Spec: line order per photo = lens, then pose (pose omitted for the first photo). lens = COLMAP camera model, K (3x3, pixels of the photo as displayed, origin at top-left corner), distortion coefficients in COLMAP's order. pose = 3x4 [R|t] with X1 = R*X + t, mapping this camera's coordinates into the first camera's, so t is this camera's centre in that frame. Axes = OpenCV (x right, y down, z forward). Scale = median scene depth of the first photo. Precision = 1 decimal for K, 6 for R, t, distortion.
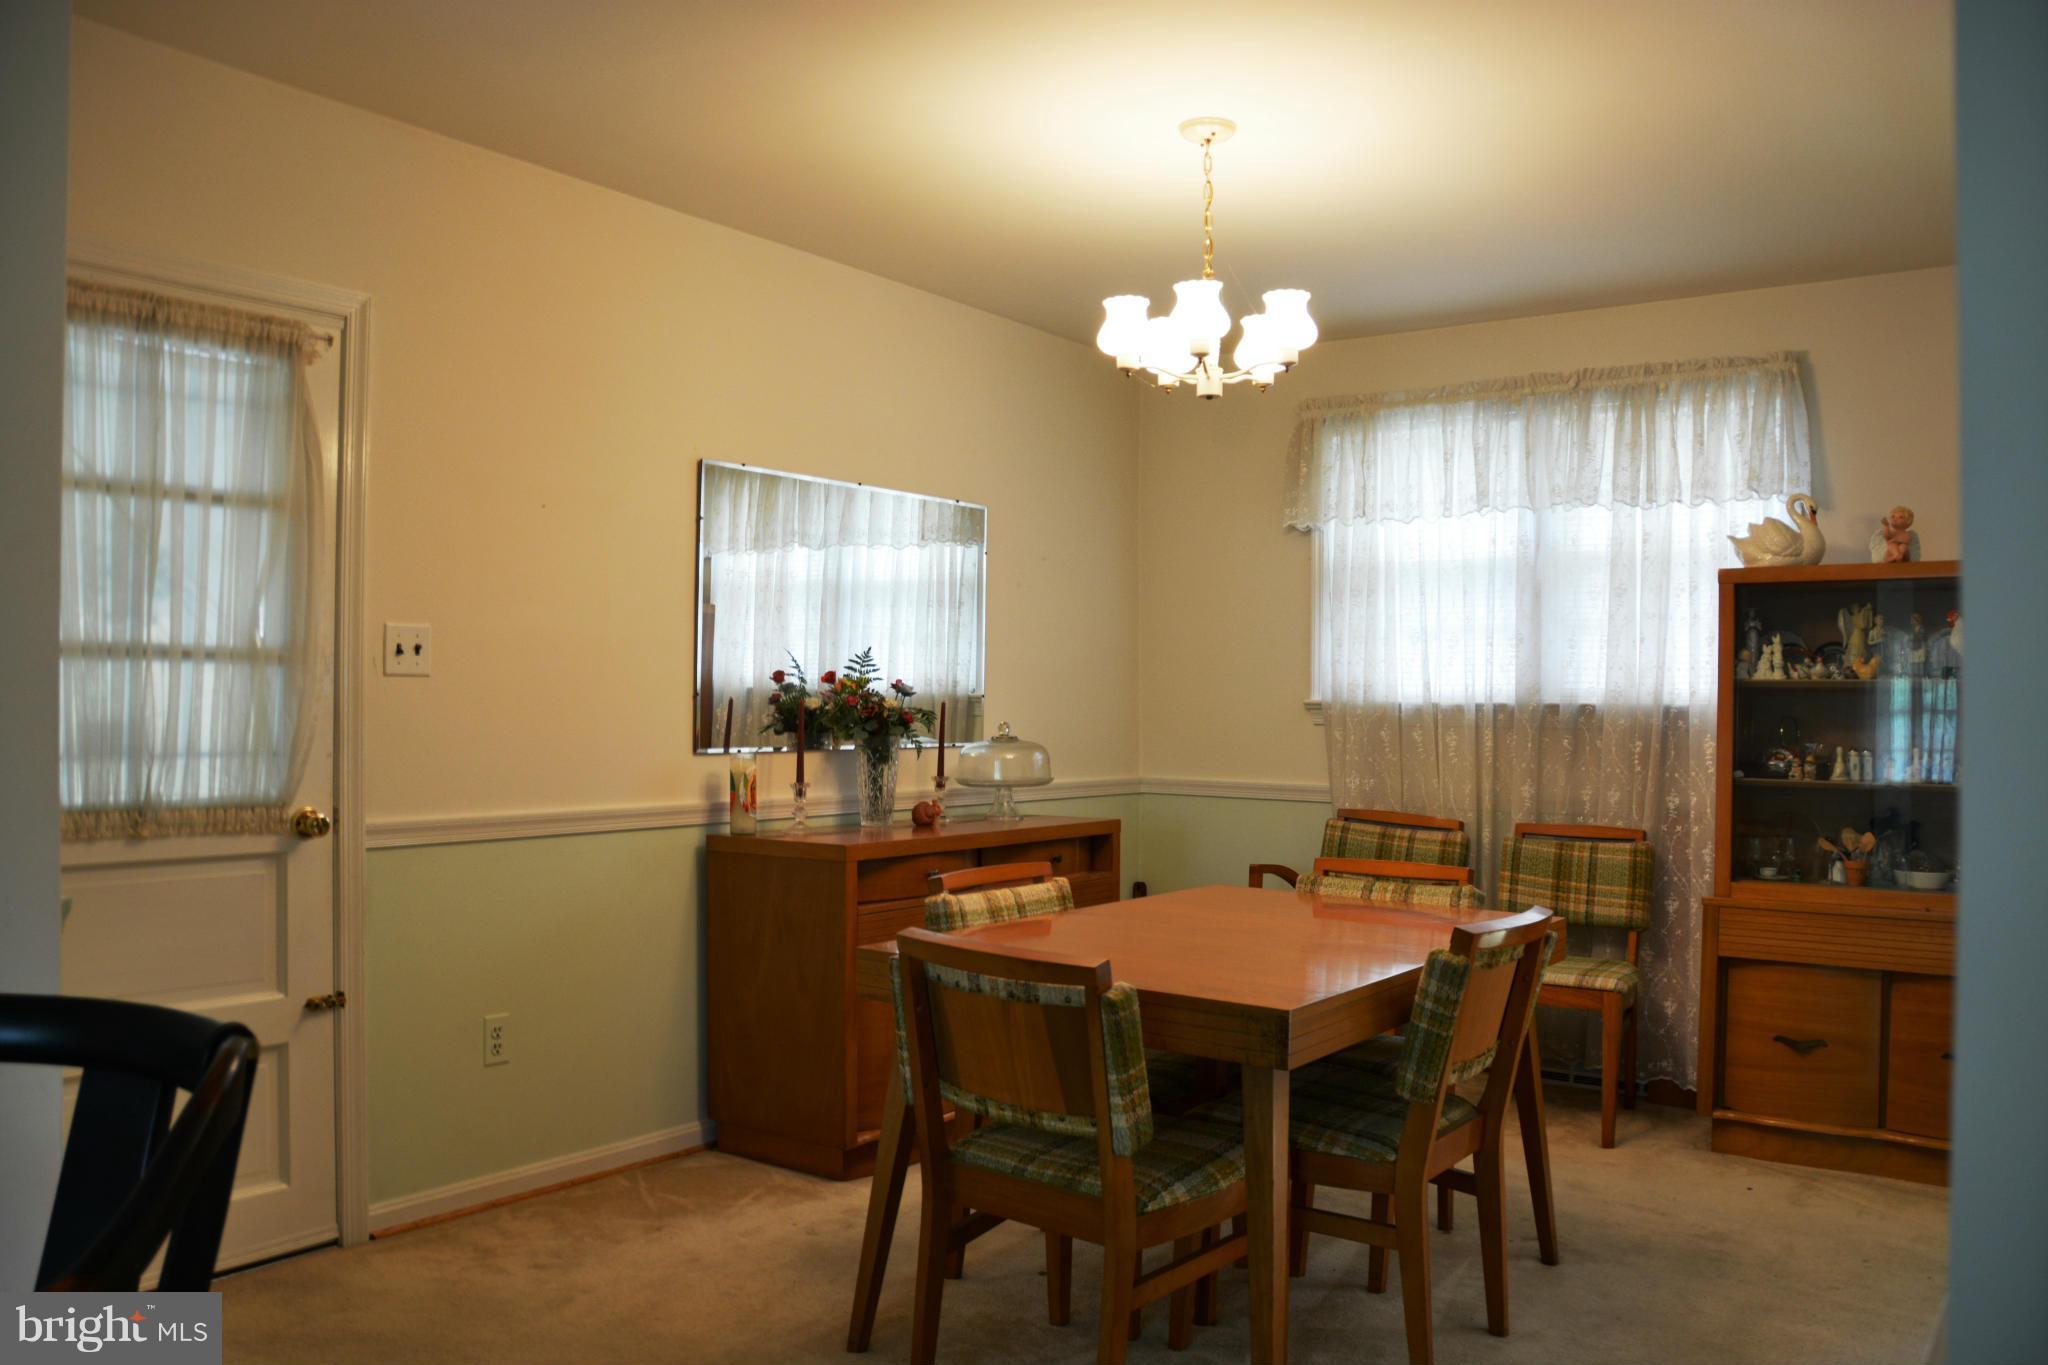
lens RADIAL K [[1577.8, 0, 1023.3], [0, 1577.8, 717.9], [0, 0, 1]] dist [-0.097804, 0.005053]
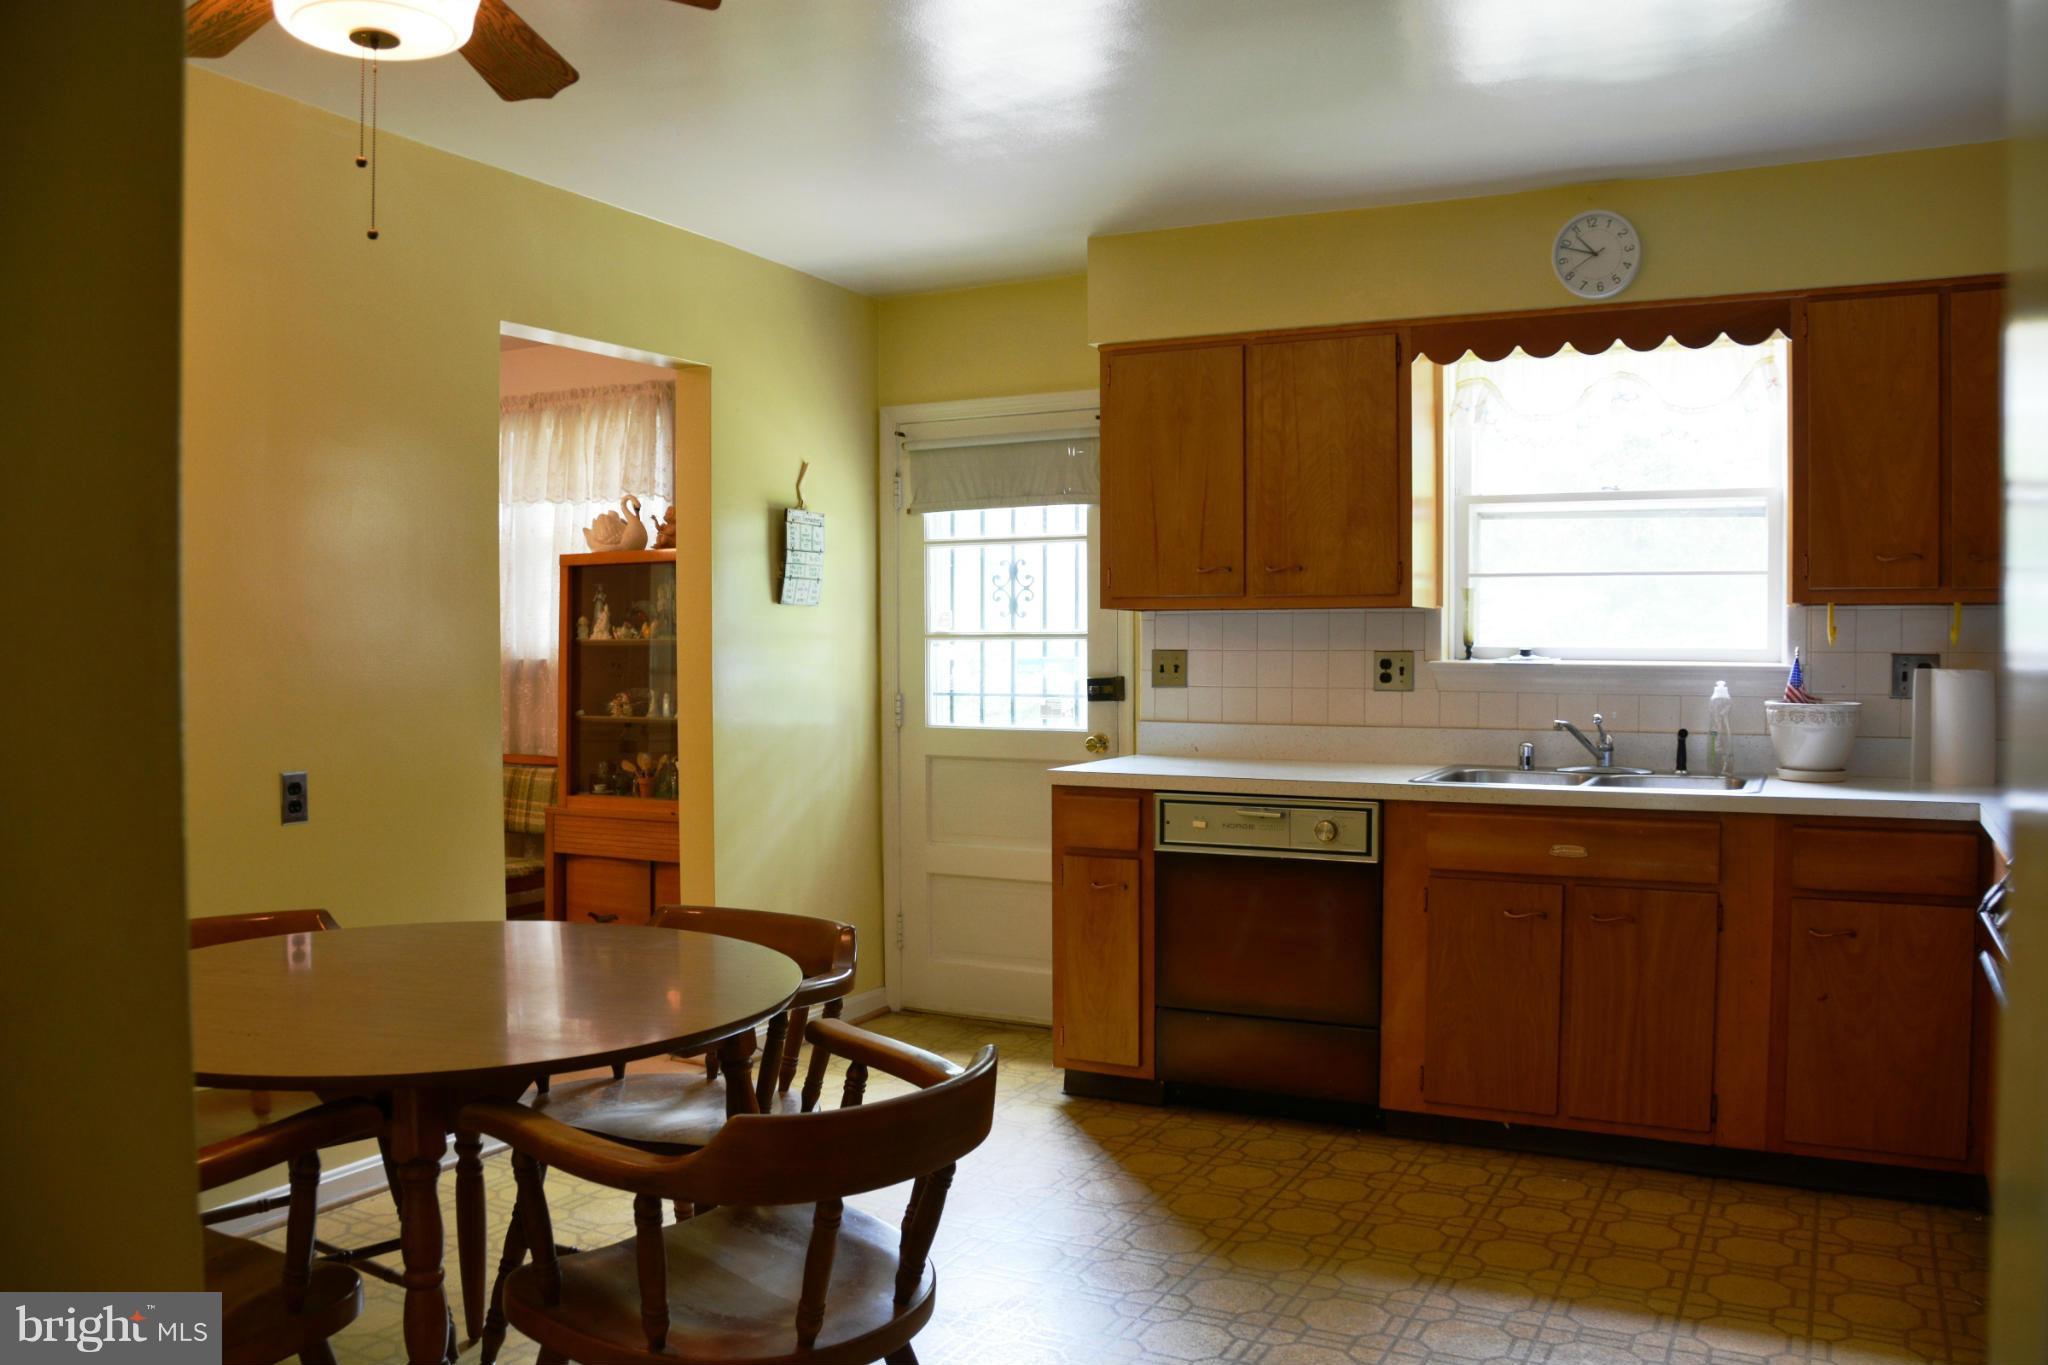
lens RADIAL K [[1577.8, 0, 1023.3], [0, 1577.8, 717.9], [0, 0, 1]] dist [-0.097804, 0.005053]
pose [[0.990923, -0.017059, 0.133343, 0.653180], [0.012894, 0.999404, 0.032035, 0.003423], [-0.133810, -0.030025, 0.990552, -0.350087]]
